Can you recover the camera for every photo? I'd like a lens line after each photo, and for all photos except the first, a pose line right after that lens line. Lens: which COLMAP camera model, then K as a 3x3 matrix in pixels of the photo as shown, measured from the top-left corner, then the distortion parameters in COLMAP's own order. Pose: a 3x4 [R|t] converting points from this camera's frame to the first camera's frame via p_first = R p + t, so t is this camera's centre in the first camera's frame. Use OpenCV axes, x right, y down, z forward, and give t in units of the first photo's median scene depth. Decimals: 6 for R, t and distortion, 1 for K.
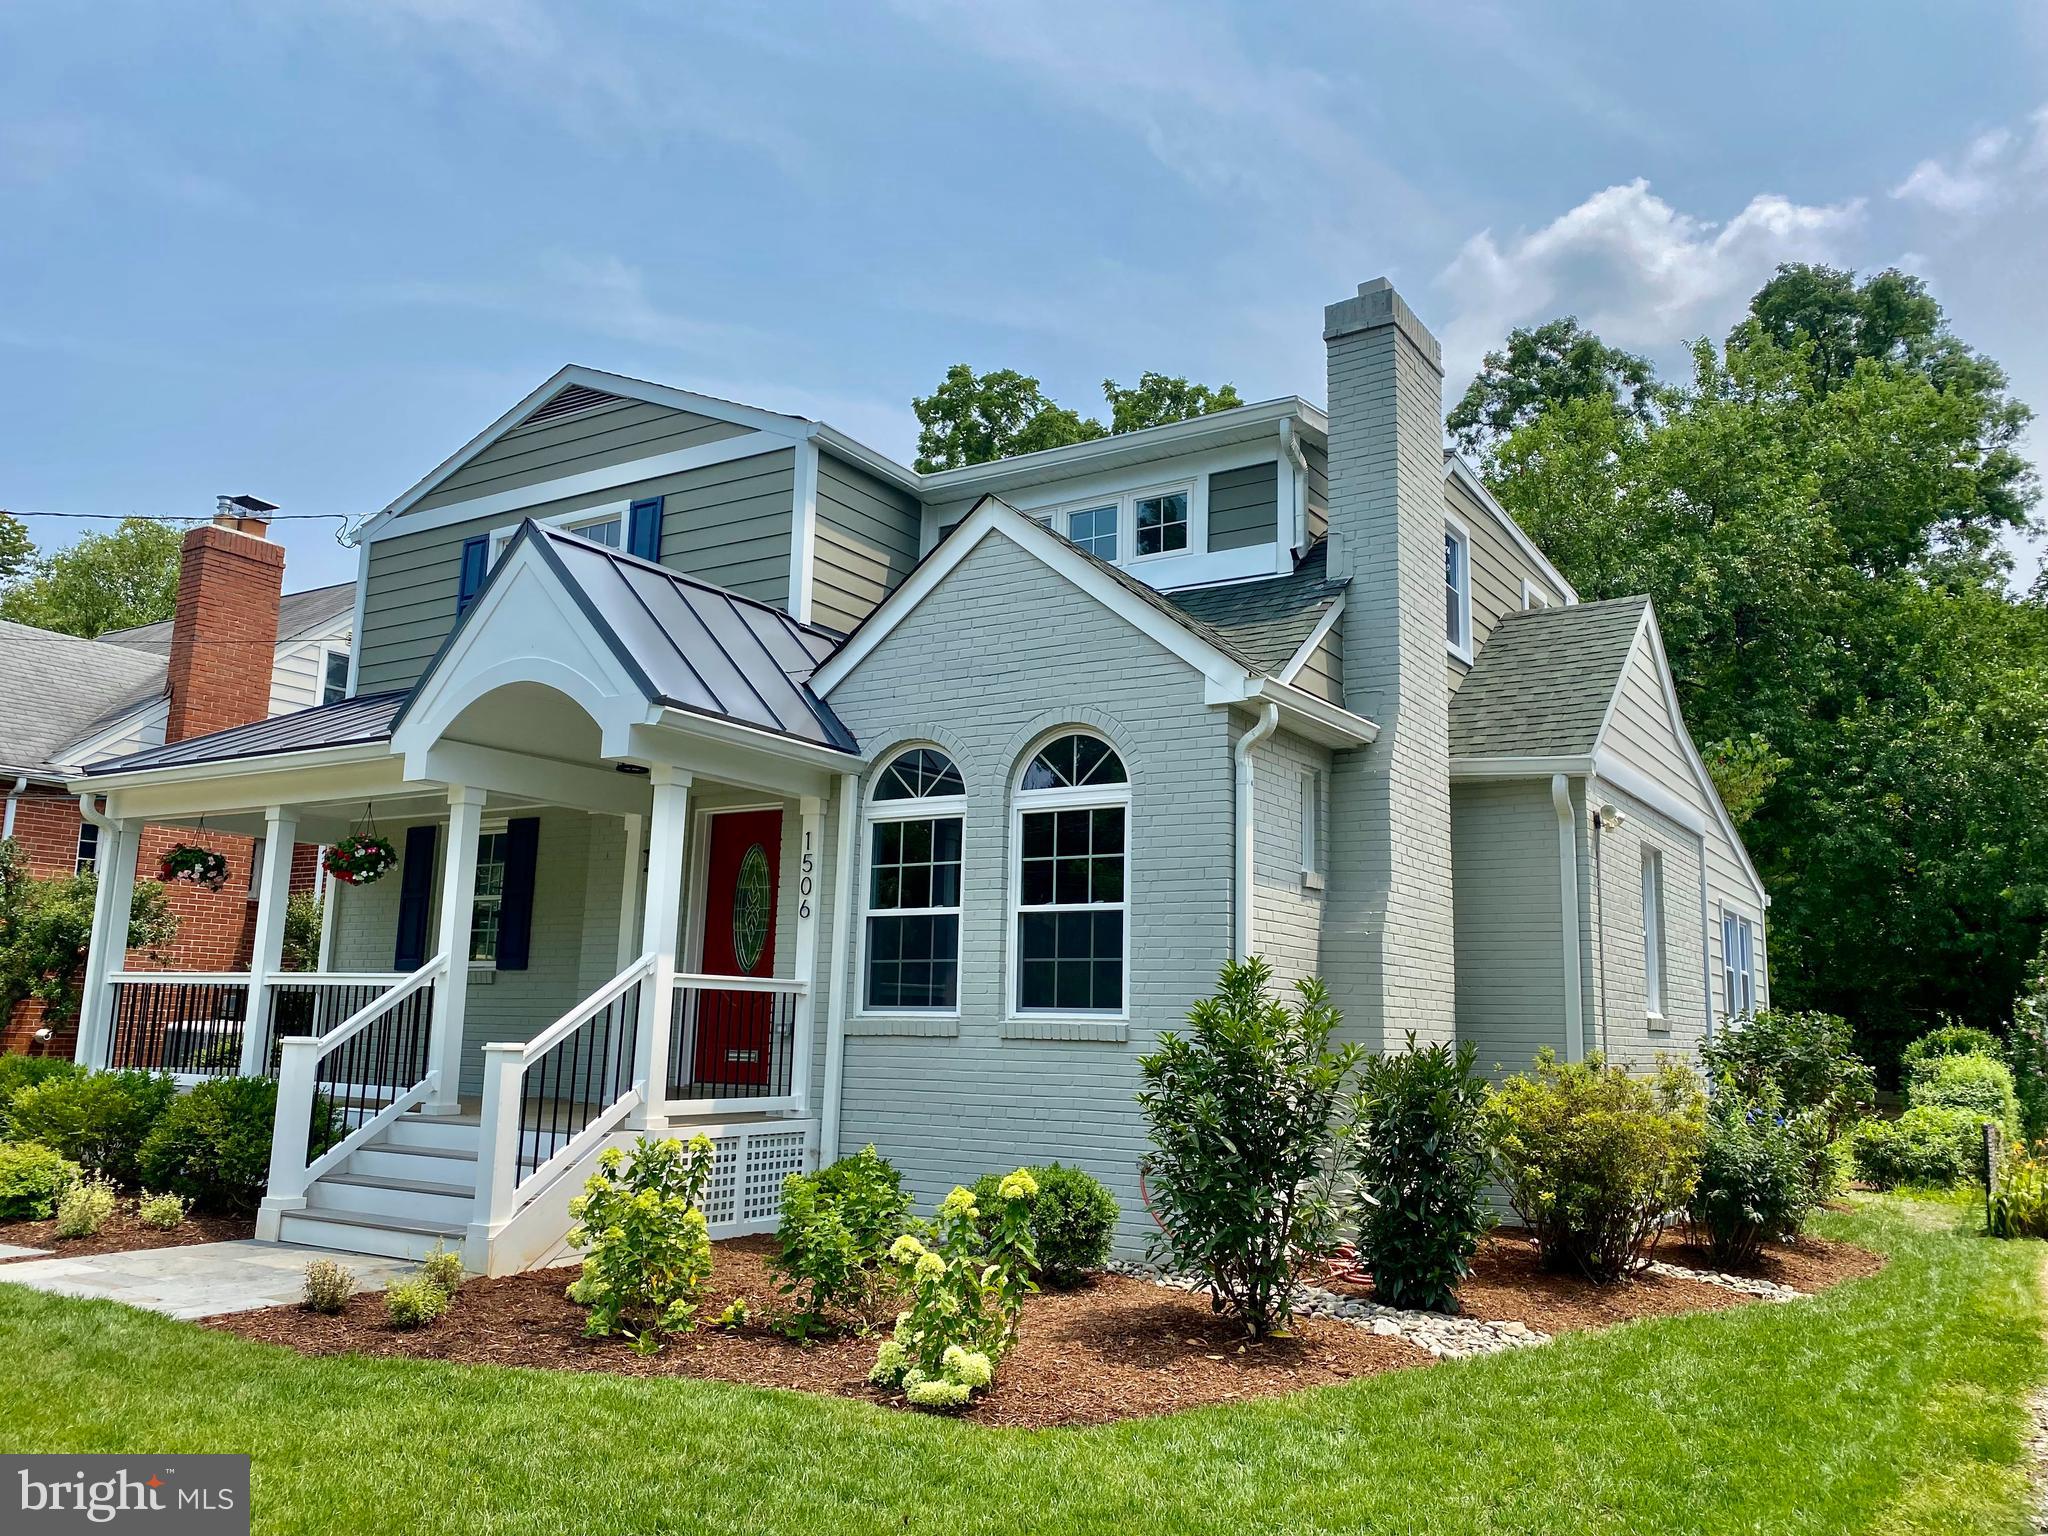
lens RADIAL K [[1591.0, 0, 1053.8], [0, 1591.0, 716.3], [0, 0, 1]] dist [0.030432, -0.048435]
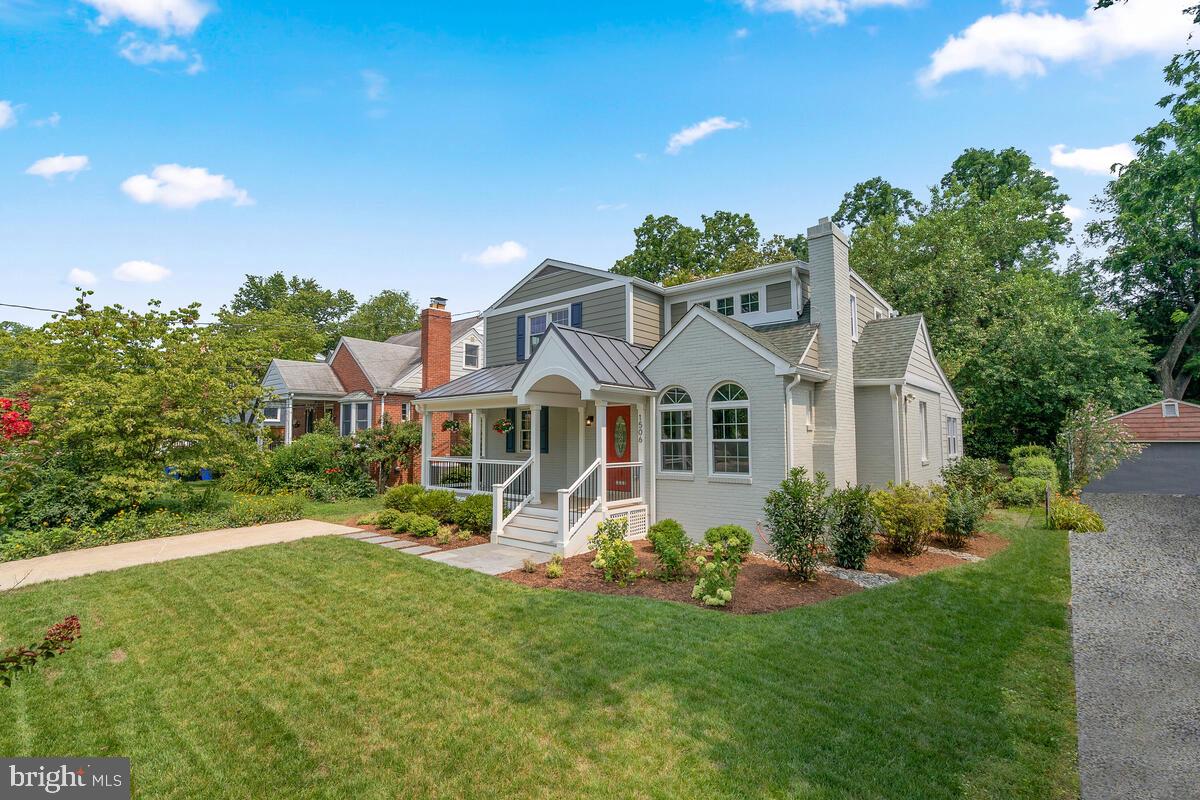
lens RADIAL K [[555.2, 0, 600.4], [0, 555.2, 394.0], [0, 0, 1]] dist [-0.008608, 0.002389]
pose [[0.988128, -0.035308, -0.149518, -0.063411], [0.051282, 0.993216, 0.104367, -0.081264], [0.144819, -0.110796, 0.983235, -0.079089]]
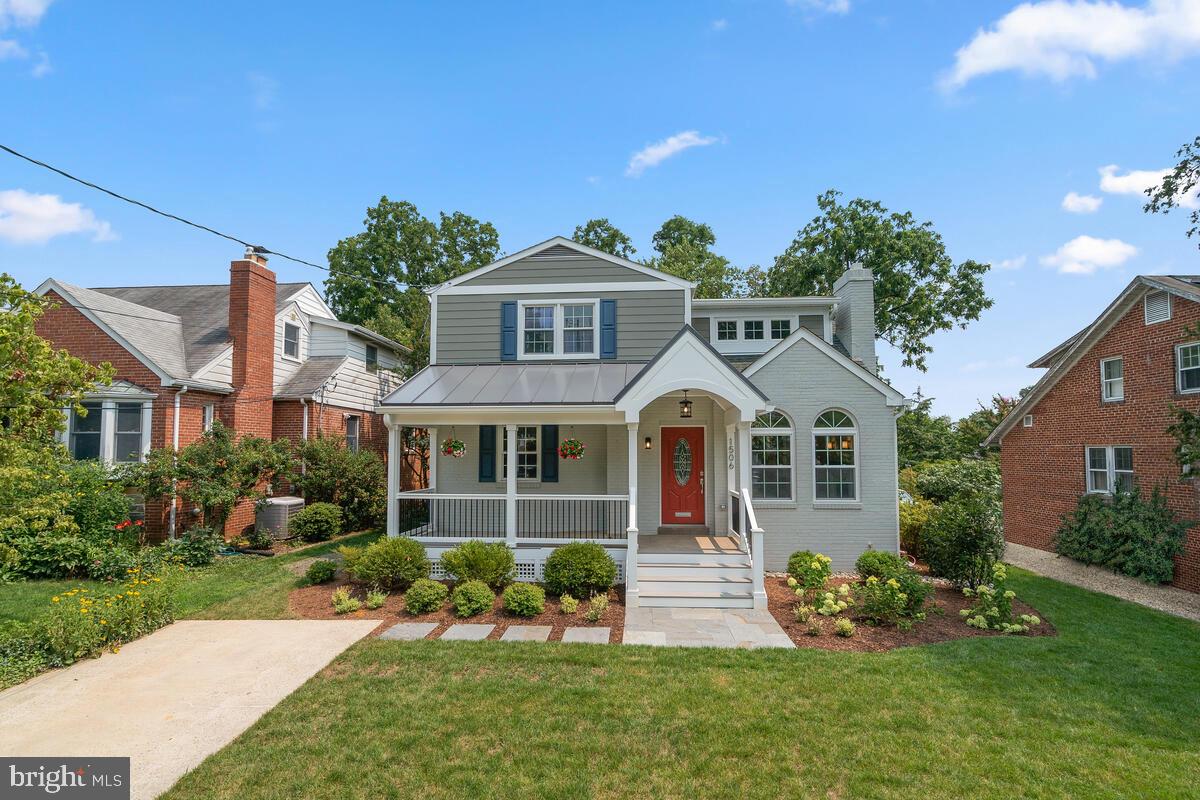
lens RADIAL K [[555.2, 0, 648.2], [0, 555.2, 420.6], [0, 0, 1]] dist [-0.008608, 0.002389]
pose [[0.879971, 0.006625, 0.474982, -0.711517], [-0.071389, 0.990391, 0.118443, -0.061785], [-0.469633, -0.138135, 0.871988, 0.197857]]
